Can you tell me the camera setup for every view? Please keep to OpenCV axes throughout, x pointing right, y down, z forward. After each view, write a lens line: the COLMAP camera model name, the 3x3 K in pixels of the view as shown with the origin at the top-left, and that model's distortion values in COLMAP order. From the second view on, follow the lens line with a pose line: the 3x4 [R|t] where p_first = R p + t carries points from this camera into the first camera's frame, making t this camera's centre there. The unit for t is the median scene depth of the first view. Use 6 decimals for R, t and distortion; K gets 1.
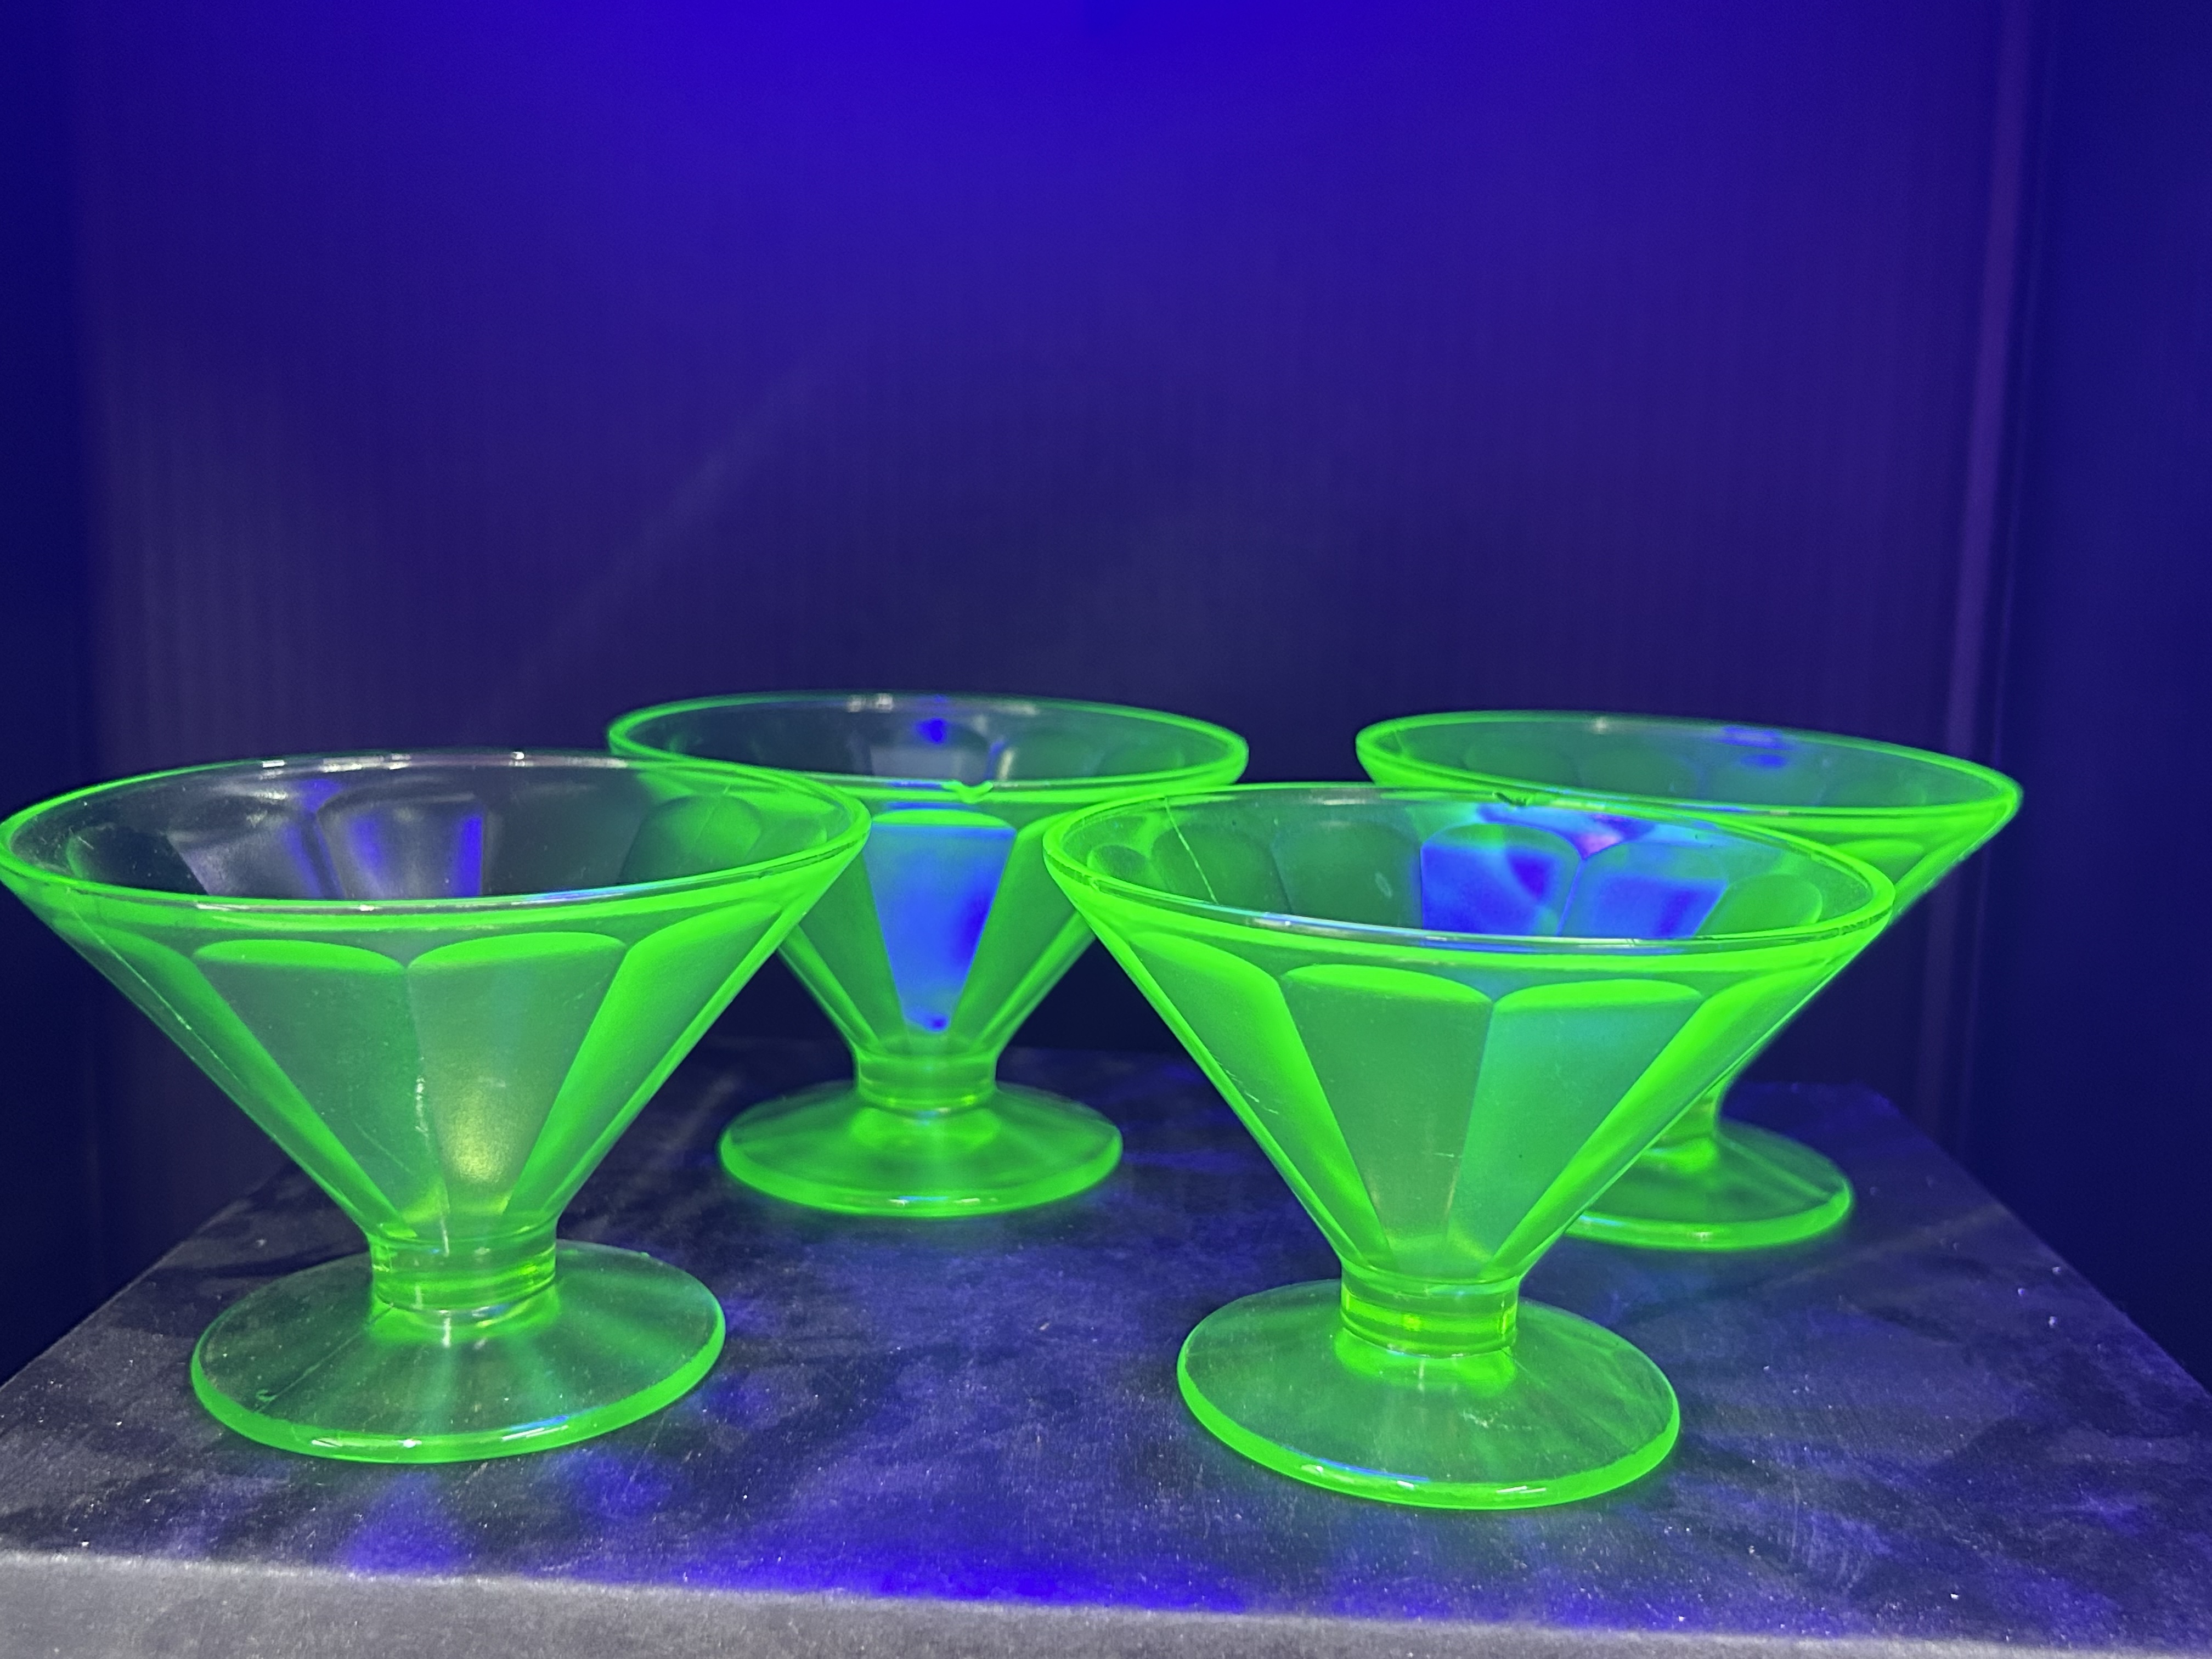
lens RADIAL K [[2188.4, 0, 1109.5], [0, 2188.4, 822.8], [0, 0, 1]] dist [0.024243, 0.000000]
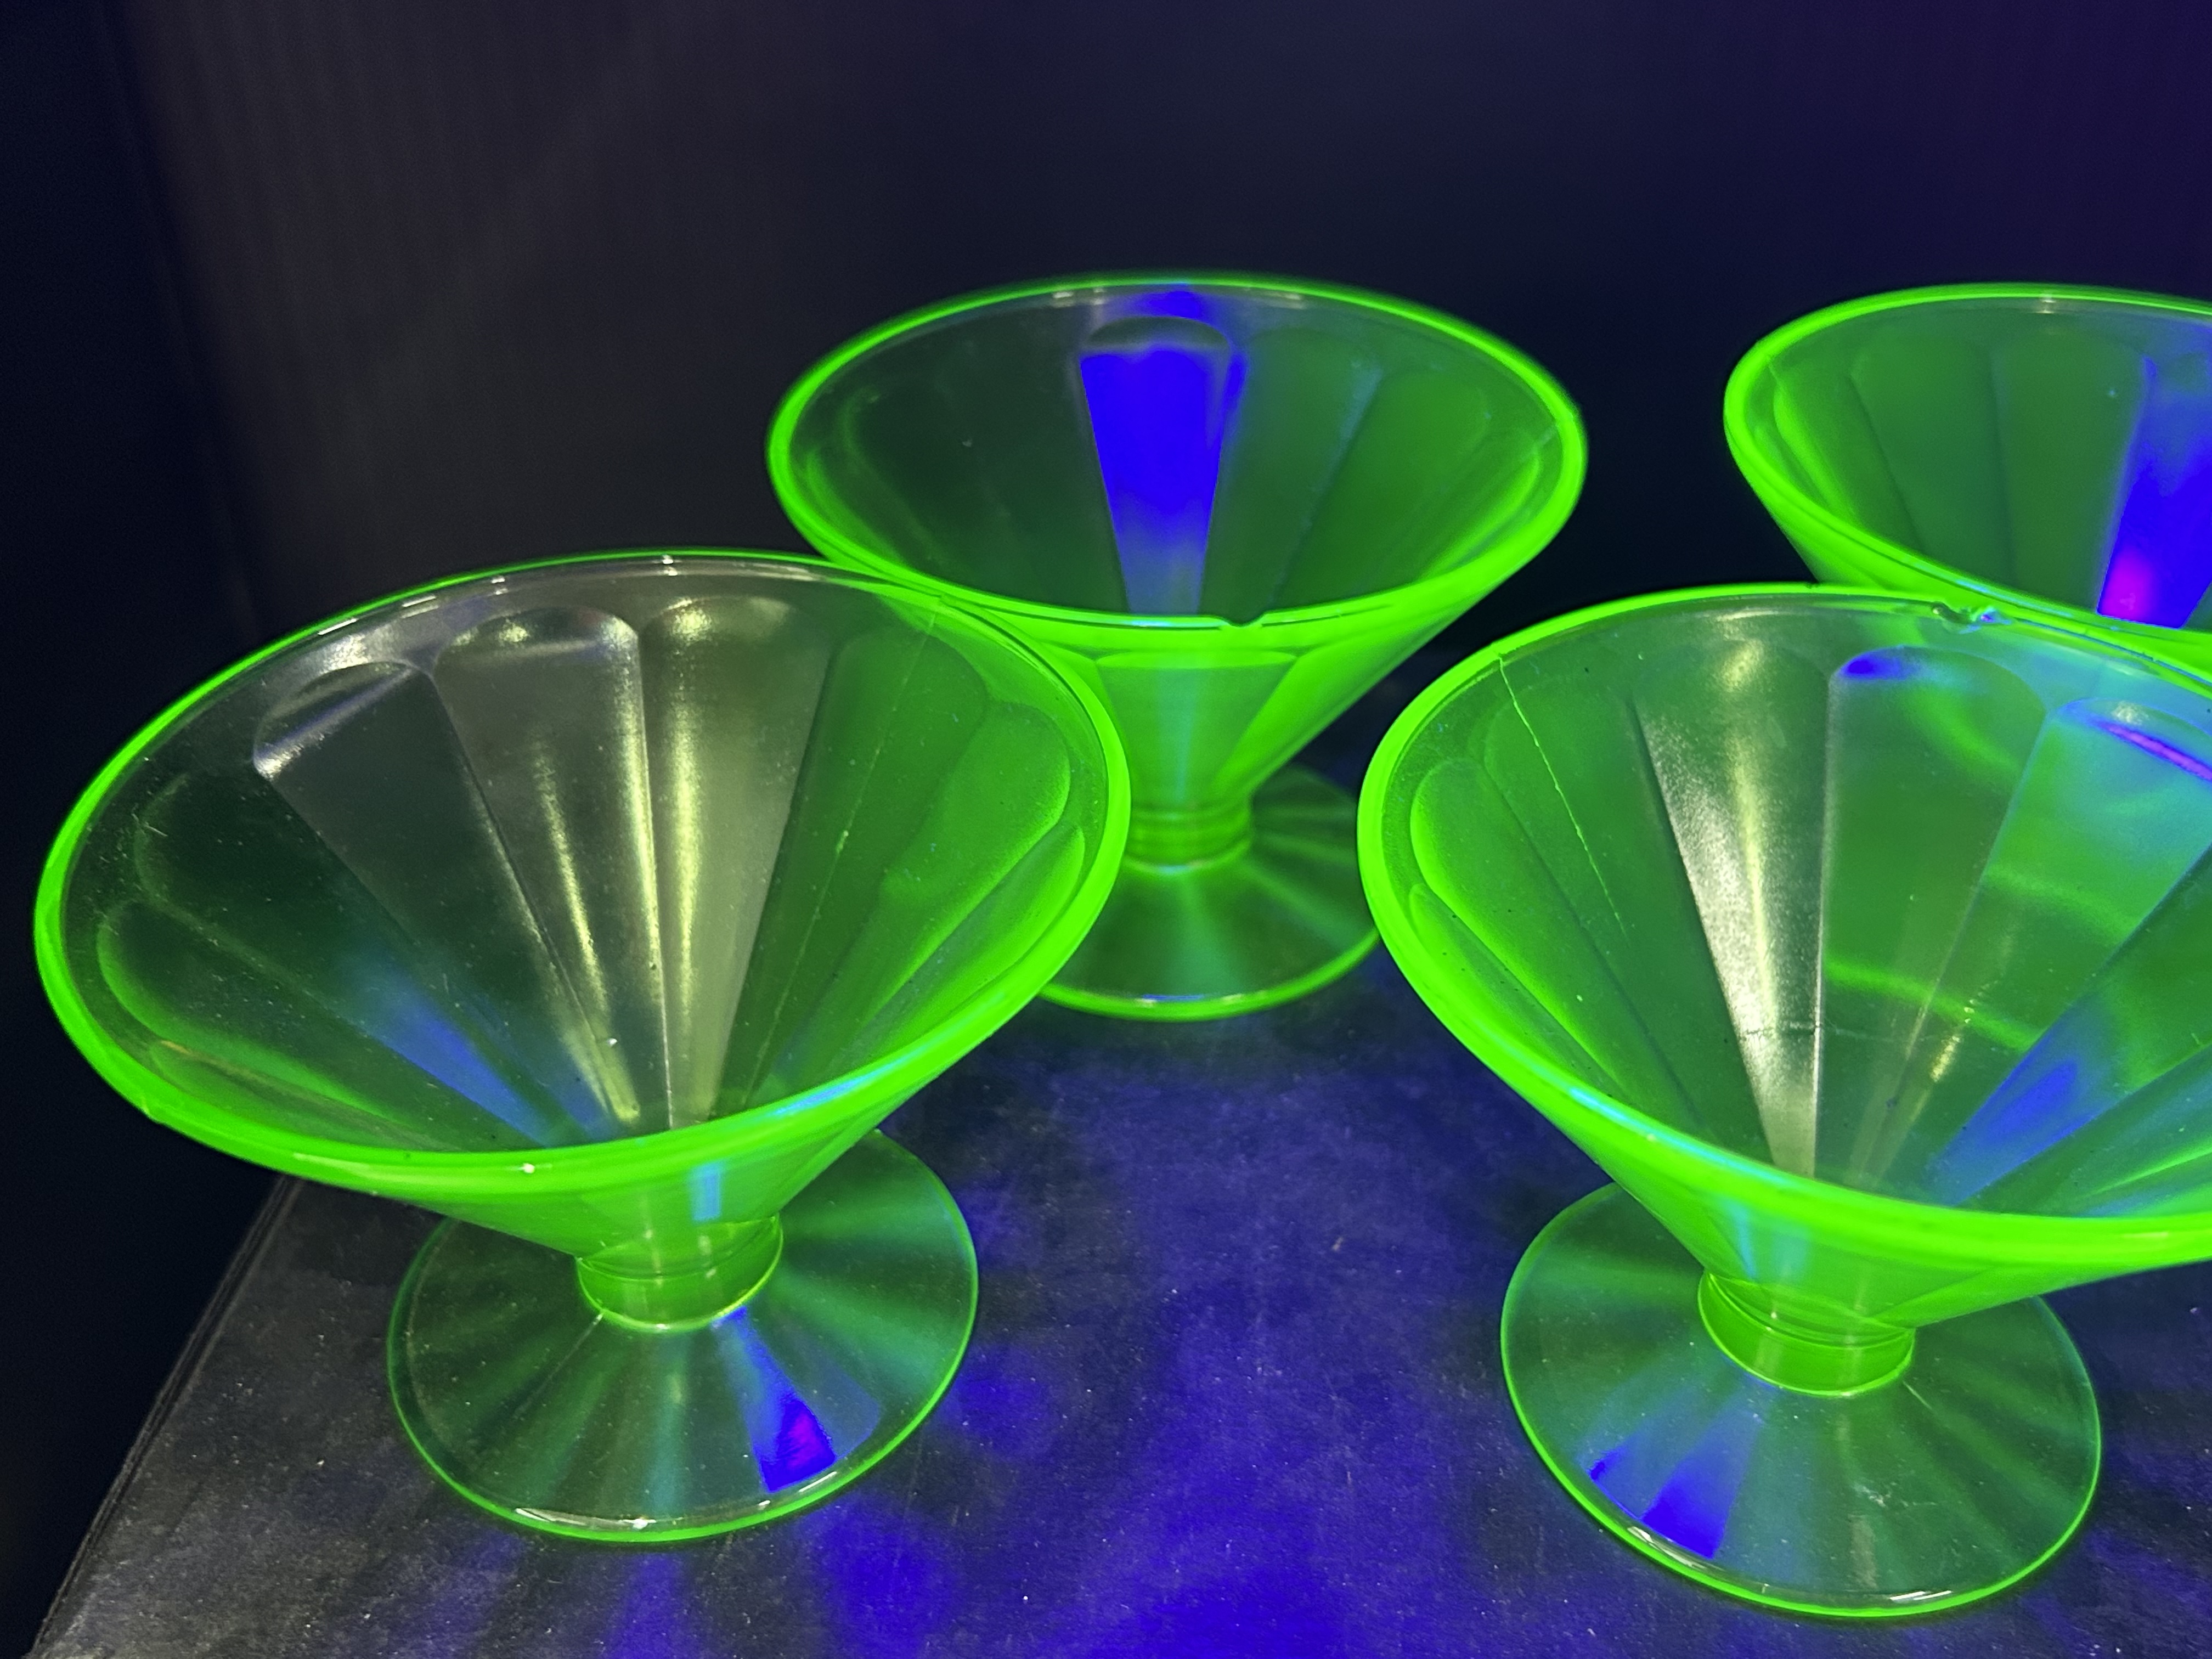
lens RADIAL K [[2145.4, 0, 1107.3], [0, 2145.4, 819.3], [0, 0, 1]] dist [0.016179, 0.000000]
pose [[0.997819, 0.008815, -0.065423, -0.069921], [0.020379, 0.901506, 0.432287, -0.304503], [0.062790, -0.432677, 0.899360, 0.317476]]
